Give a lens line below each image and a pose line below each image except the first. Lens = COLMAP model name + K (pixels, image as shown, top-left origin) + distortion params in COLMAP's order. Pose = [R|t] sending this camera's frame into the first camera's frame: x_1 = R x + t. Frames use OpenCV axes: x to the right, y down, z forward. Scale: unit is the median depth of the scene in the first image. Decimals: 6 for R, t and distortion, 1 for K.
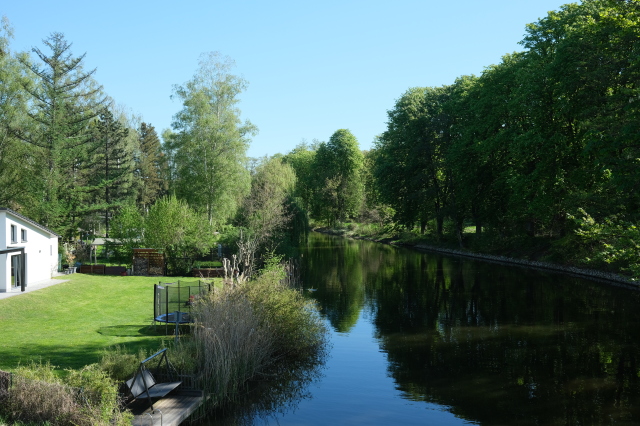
lens RADIAL K [[523.8, 0, 320.0], [0, 523.8, 202.9], [0, 0, 1]] dist [-0.003555, -0.001197]
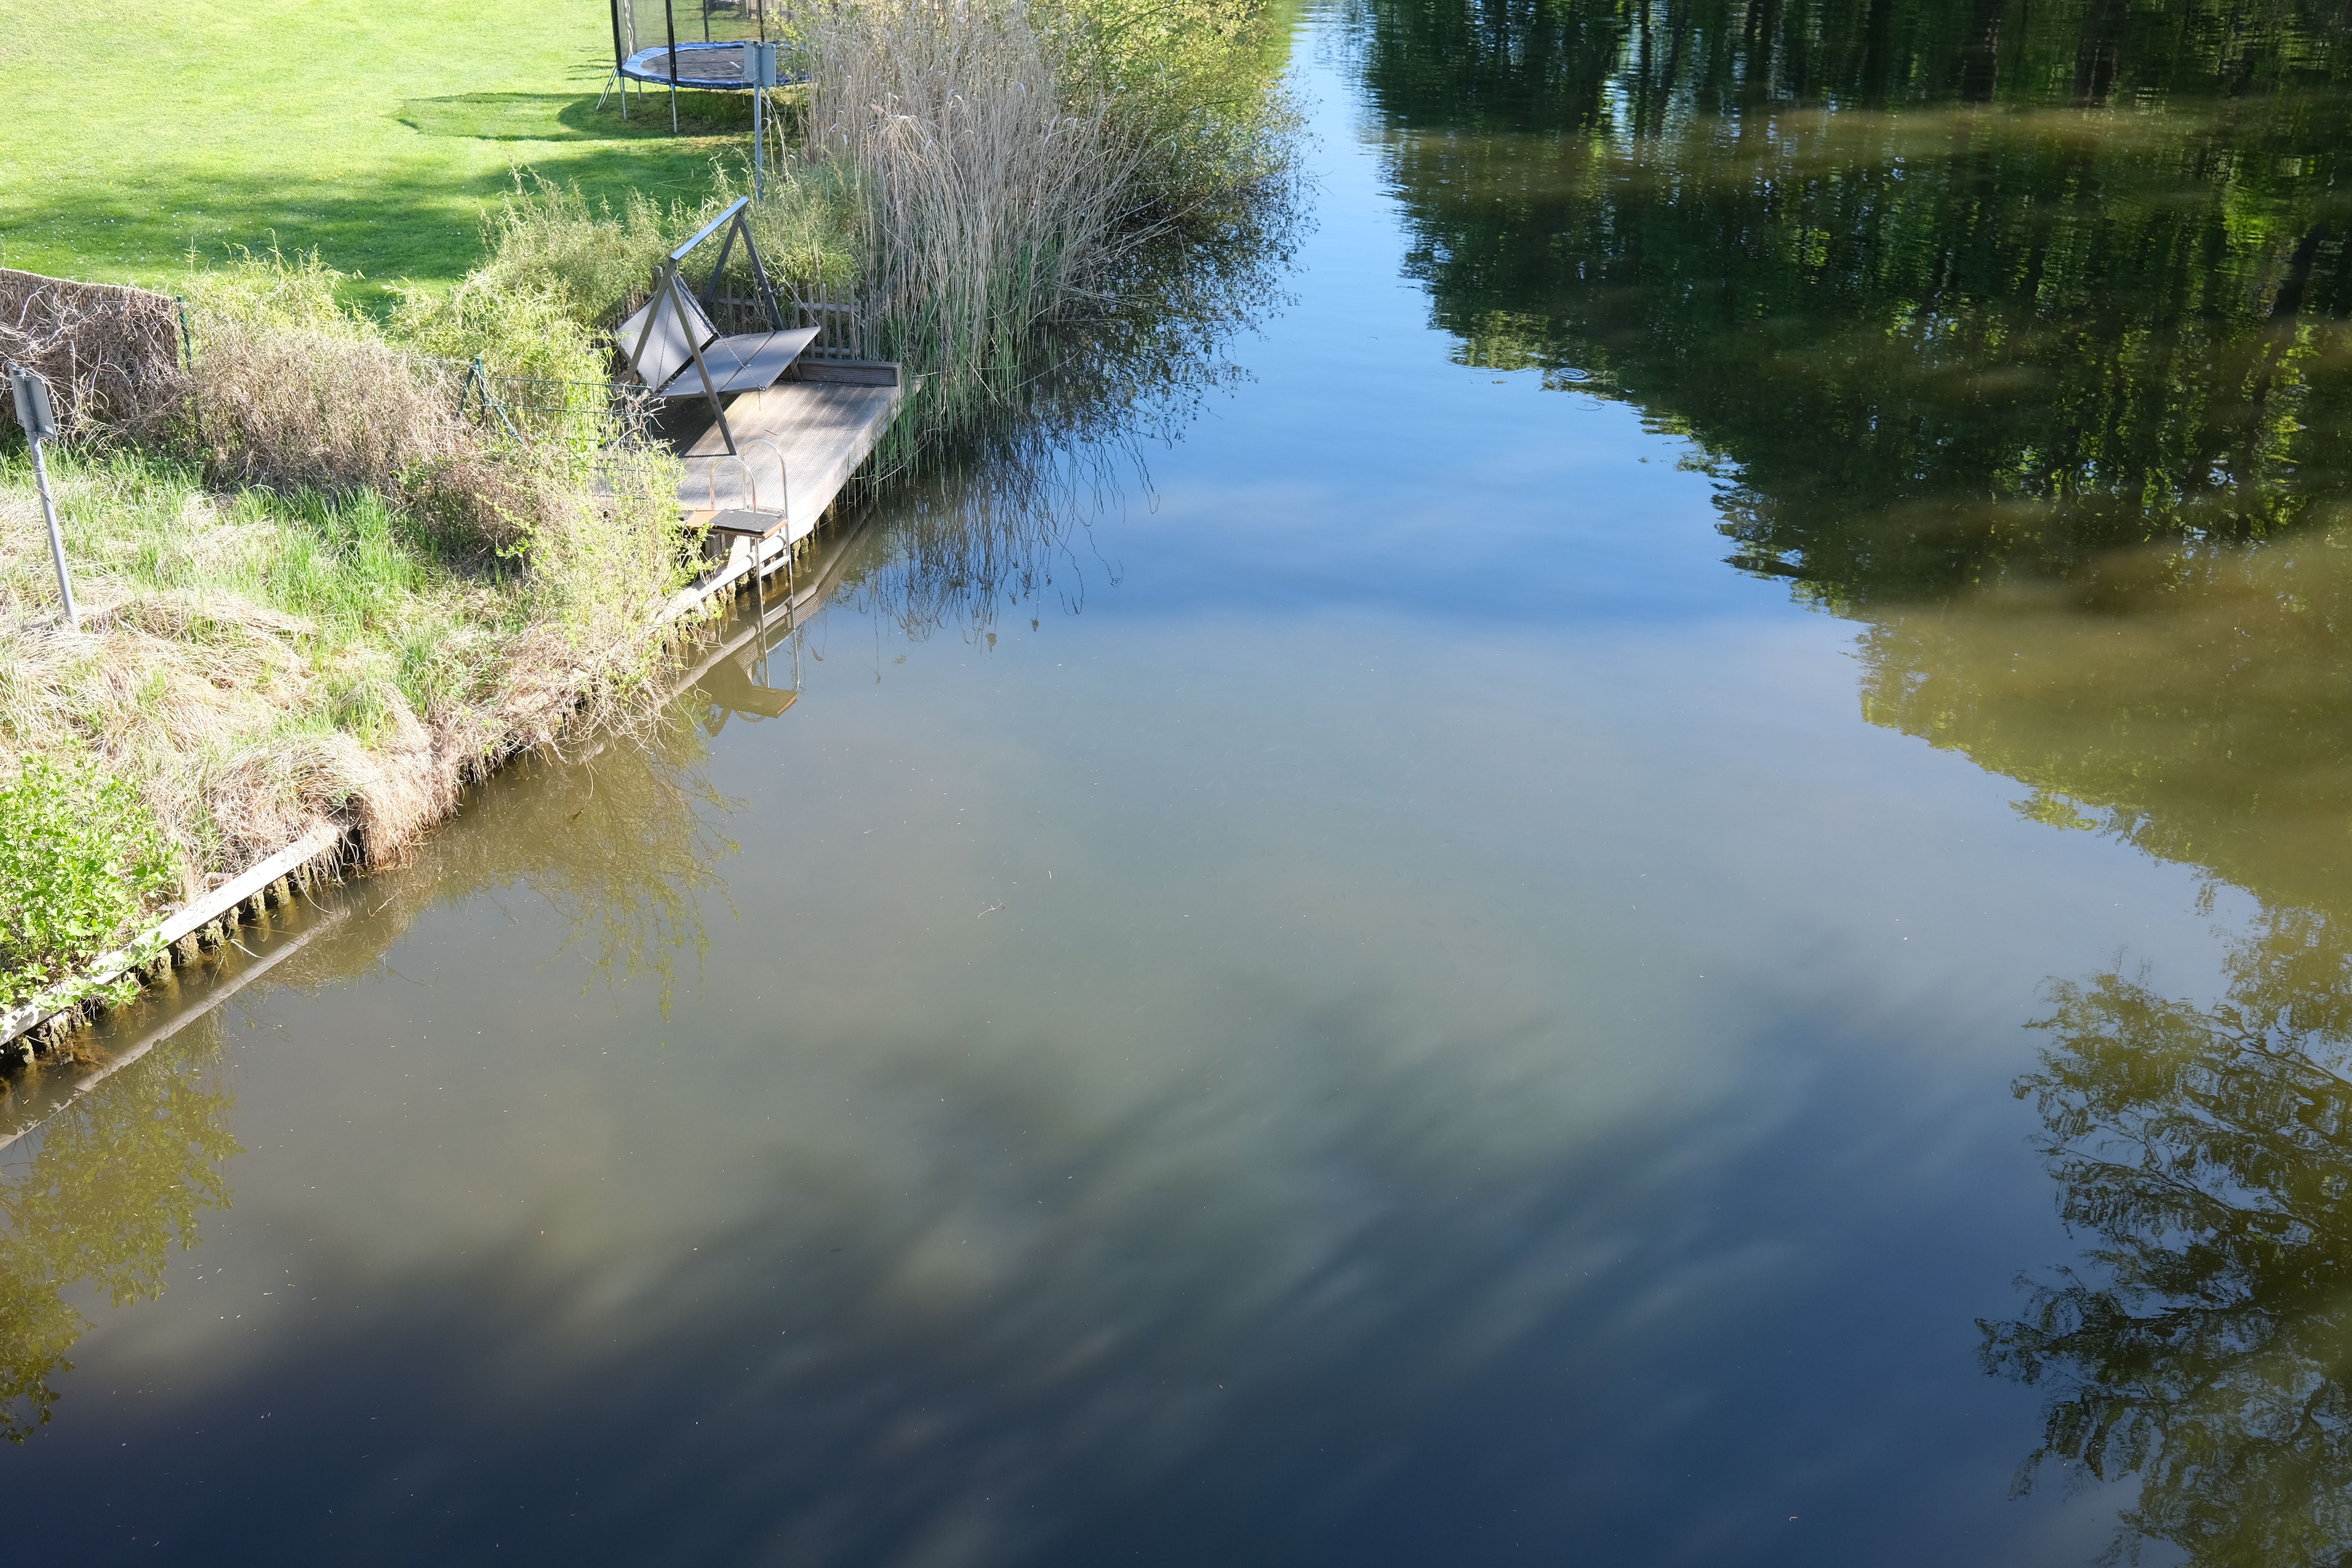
lens RADIAL K [[1925.0, 0, 1175.9], [0, 1925.0, 747.0], [0, 0, 1]] dist [-0.003555, -0.001197]
pose [[0.999924, 0.010632, 0.006272, -0.092627], [-0.012341, 0.849353, 0.527681, 0.018060], [0.000283, -0.527719, 0.849419, 0.096589]]
